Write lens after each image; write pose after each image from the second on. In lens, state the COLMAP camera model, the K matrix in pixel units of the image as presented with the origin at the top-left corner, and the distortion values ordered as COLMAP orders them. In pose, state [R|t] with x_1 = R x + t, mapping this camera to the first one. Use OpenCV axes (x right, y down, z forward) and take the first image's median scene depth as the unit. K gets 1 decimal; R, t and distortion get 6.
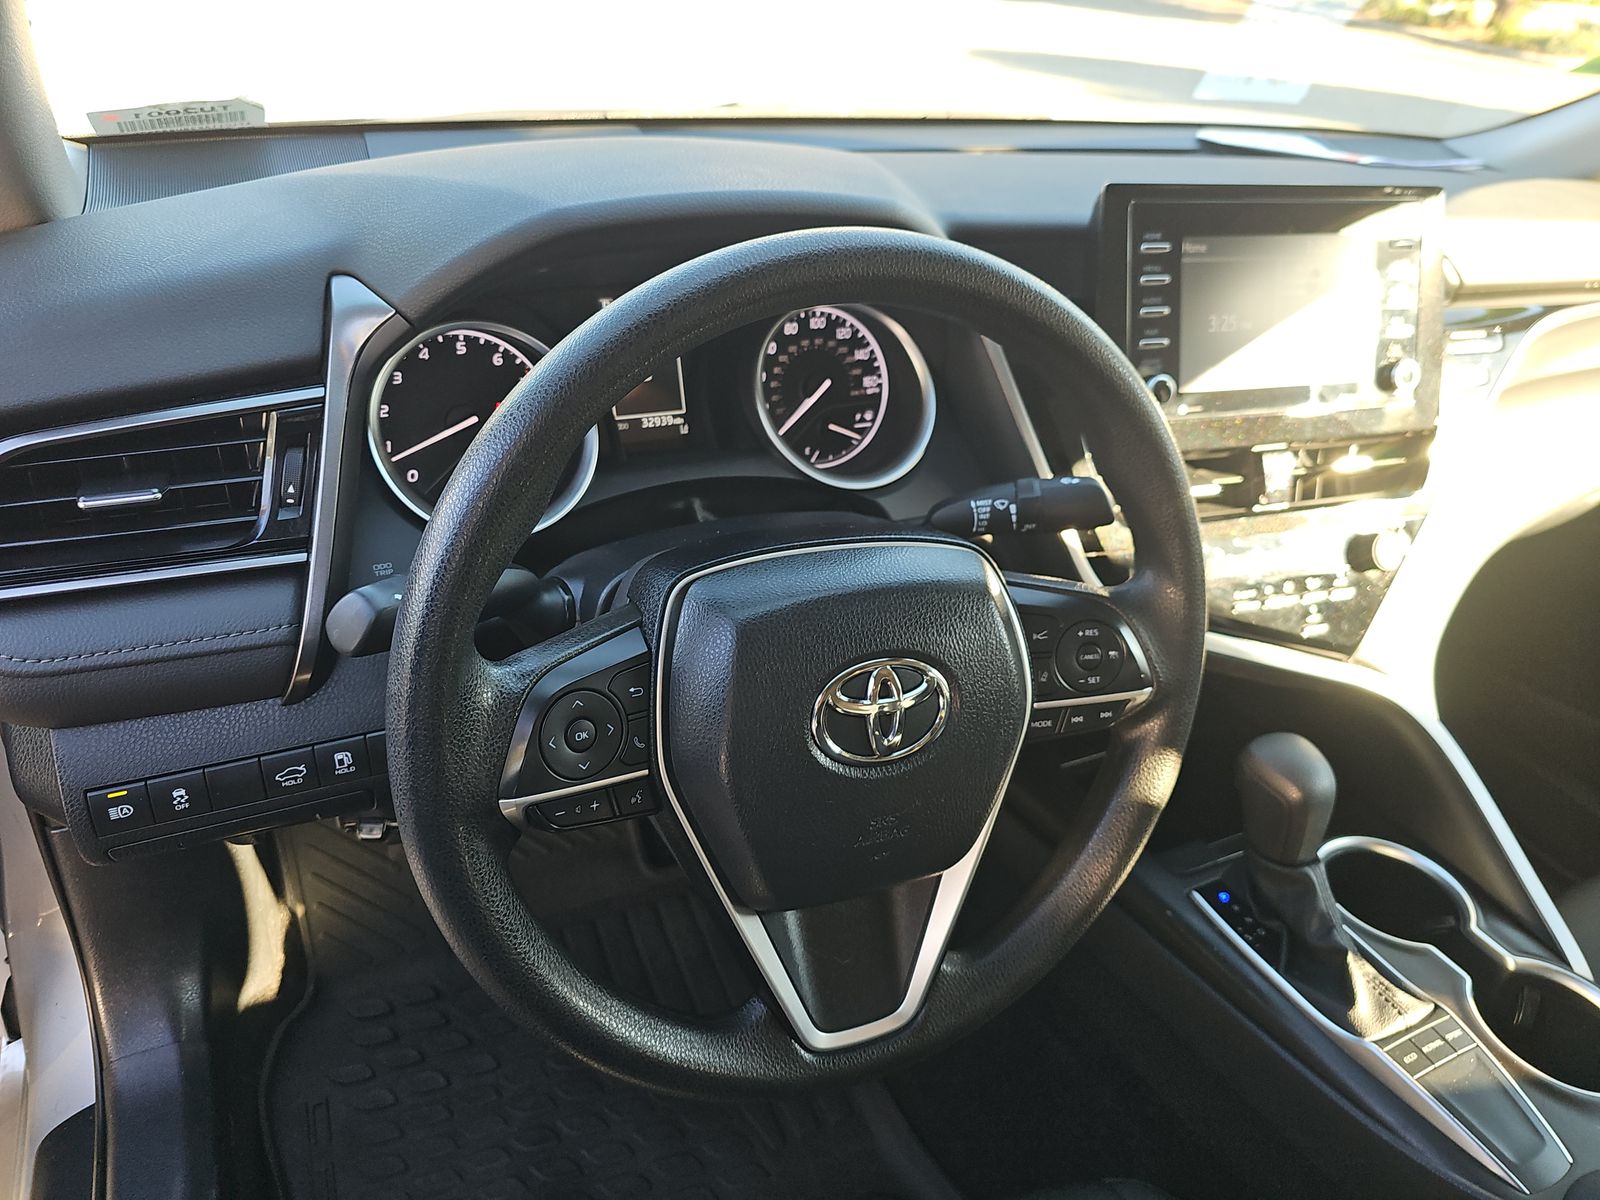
lens RADIAL K [[1066.1, 0, 794.5], [0, 1066.1, 589.5], [0, 0, 1]] dist [0.040952, -0.037054]
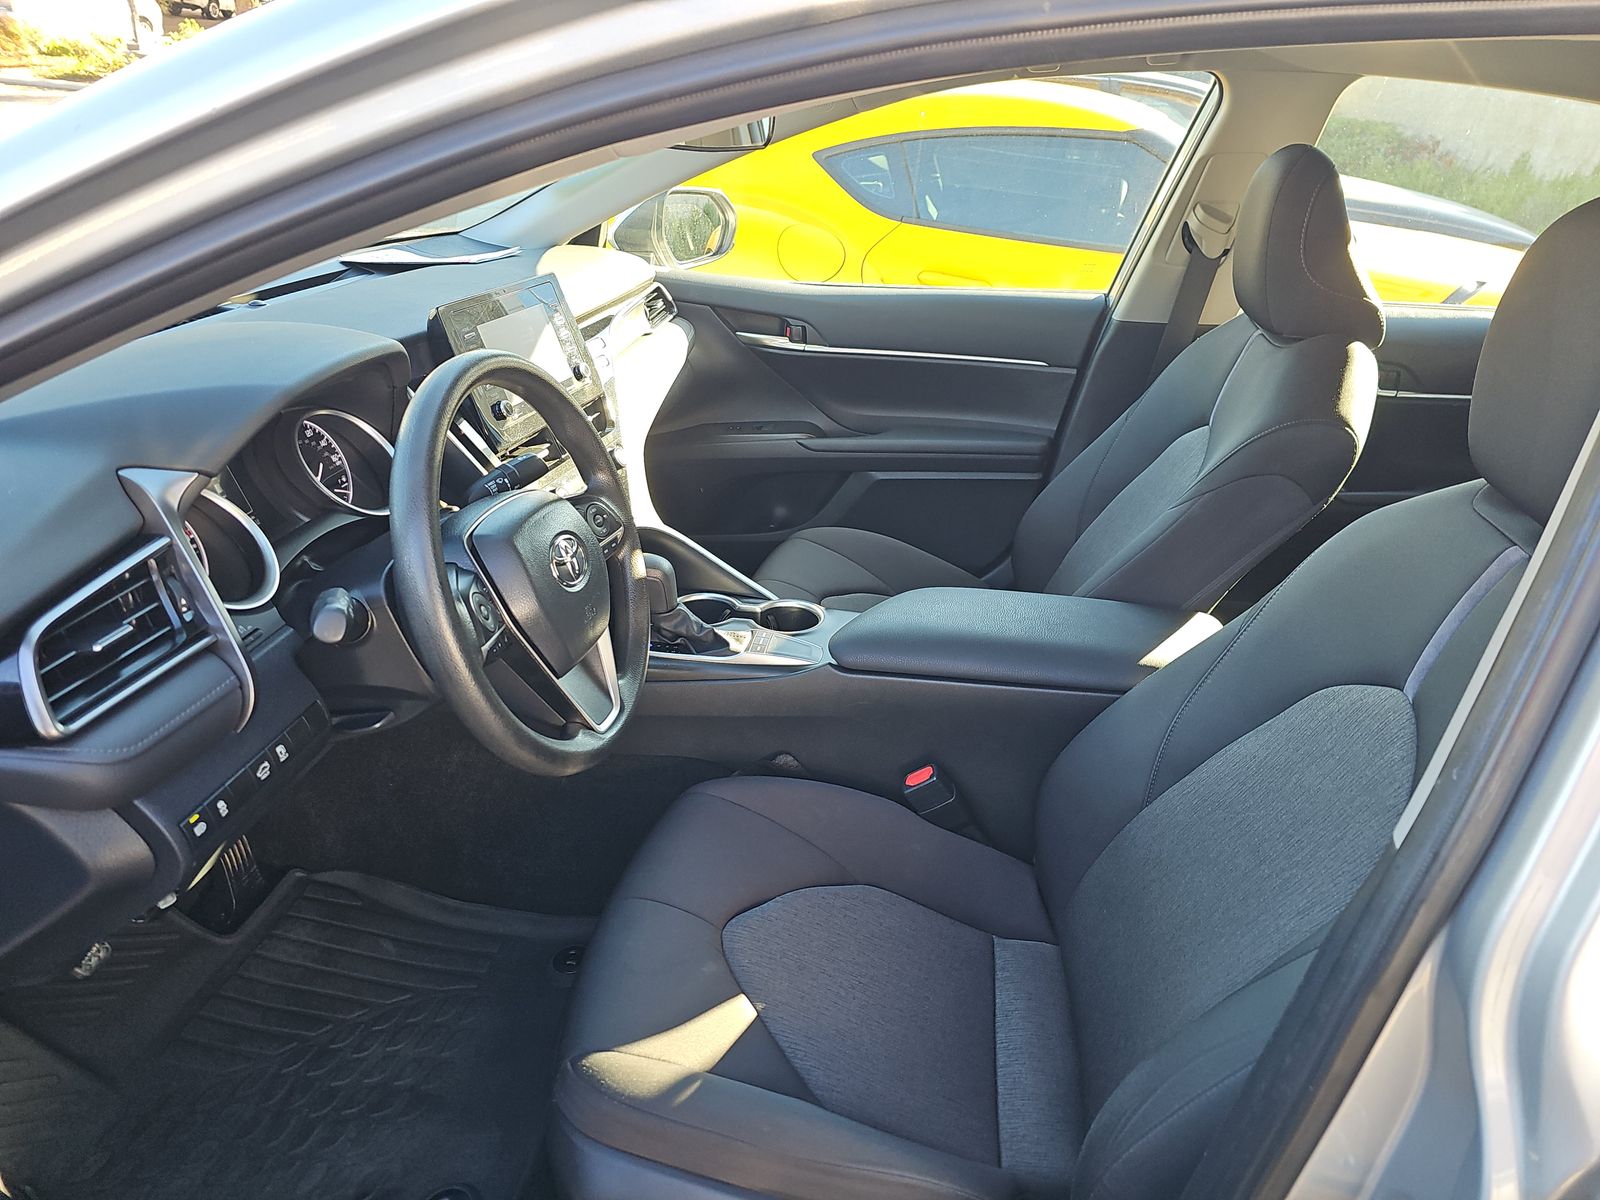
lens RADIAL K [[1066.1, 0, 795.4], [0, 1066.1, 597.1], [0, 0, 1]] dist [0.040952, -0.037054]
pose [[0.576665, -0.398961, 0.712943, -0.752109], [0.425959, 0.891482, 0.154334, 0.026470], [-0.697149, 0.214685, 0.684027, -0.480650]]
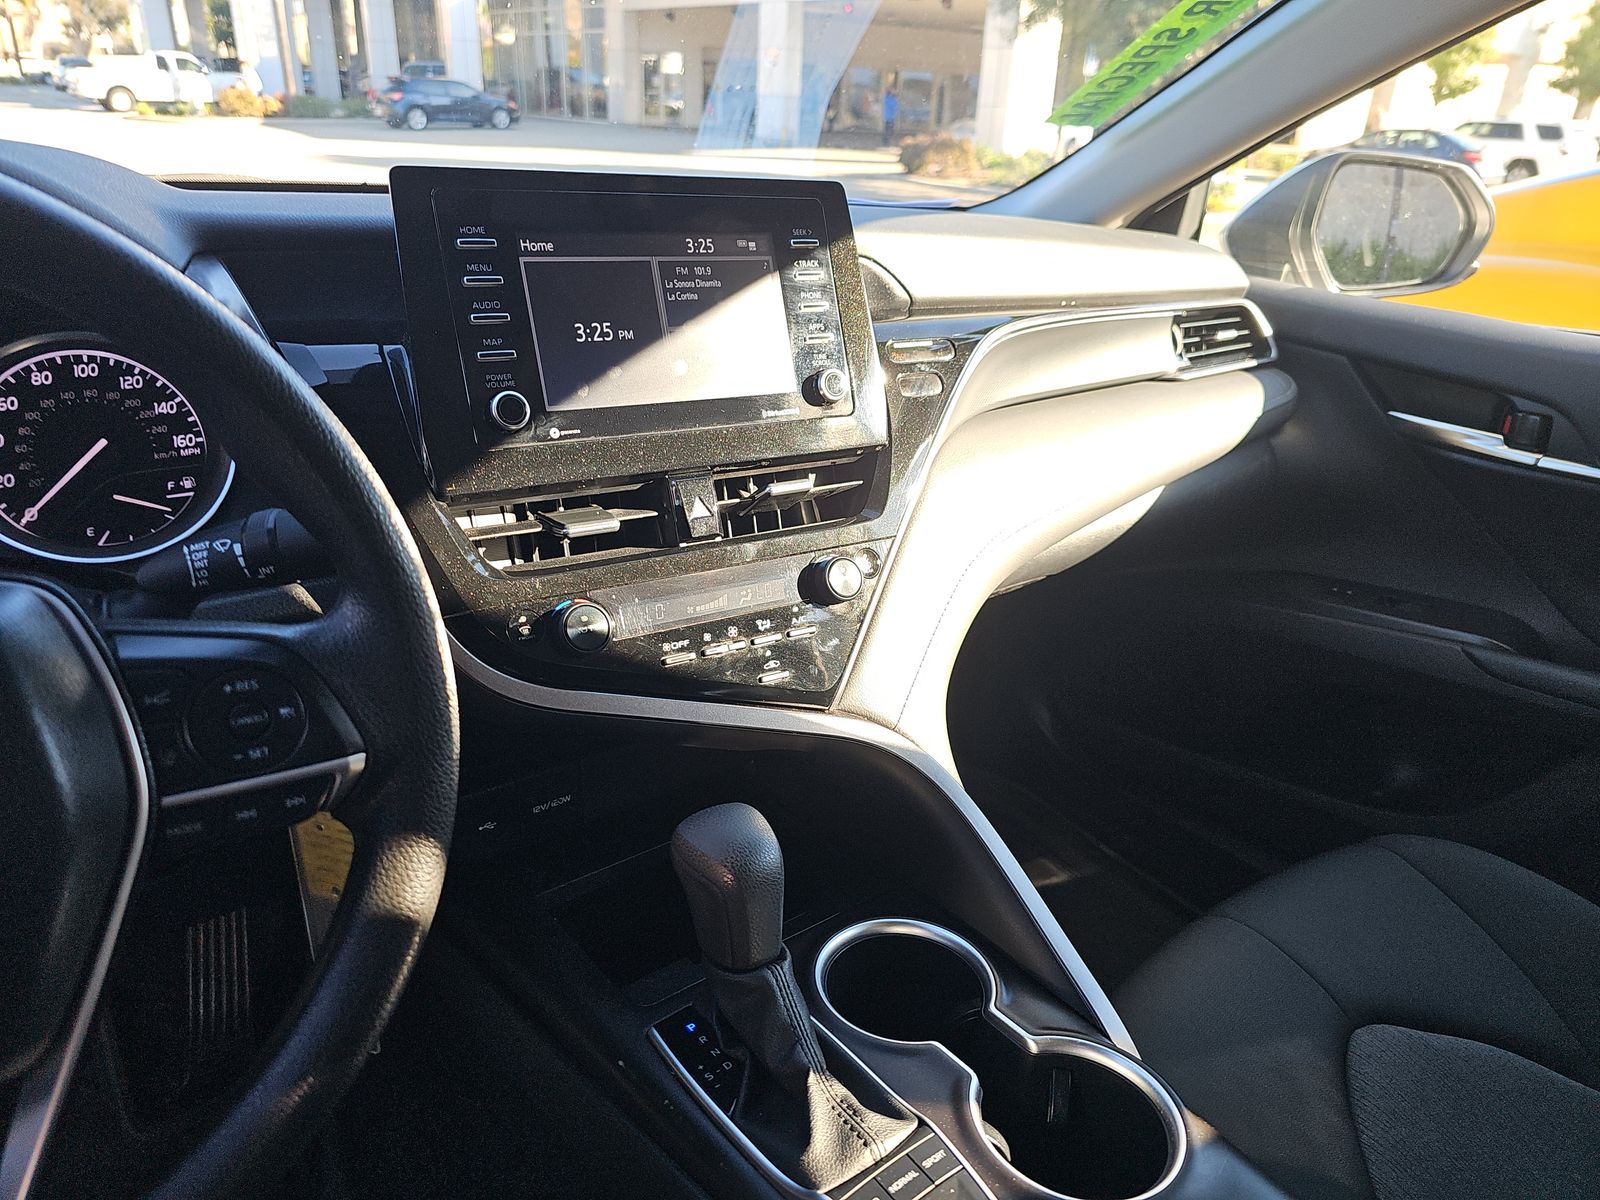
lens RADIAL K [[1066.1, 0, 797.3], [0, 1066.1, 592.3], [0, 0, 1]] dist [0.040952, -0.037054]
pose [[0.975379, -0.116084, 0.187513, 0.366573], [0.143299, 0.979903, -0.138764, 0.094506], [-0.167636, 0.162217, 0.972411, 0.175574]]
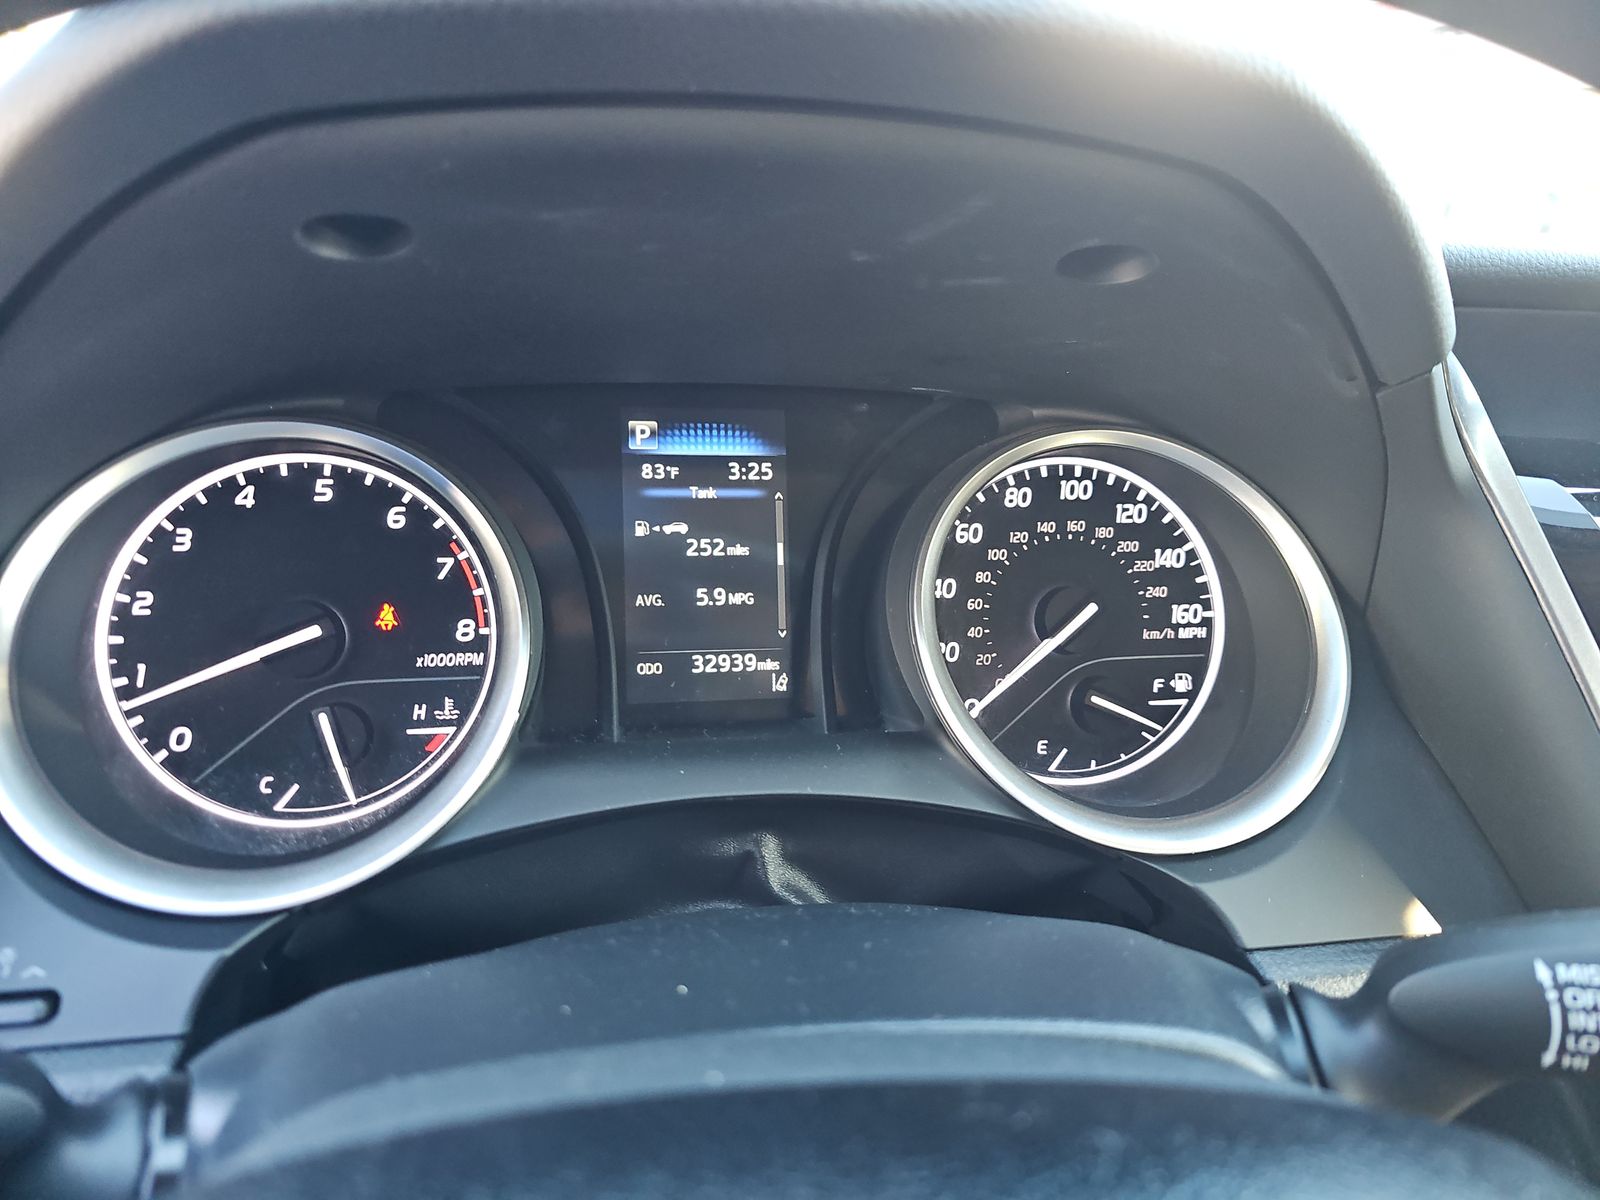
lens RADIAL K [[1066.1, 0, 799.3], [0, 1066.1, 600.8], [0, 0, 1]] dist [0.040952, -0.037054]
pose [[0.962667, 0.044083, -0.267074, 0.033191], [-0.107772, 0.967497, -0.228769, -0.075101], [0.248308, 0.249011, 0.936128, 0.528483]]
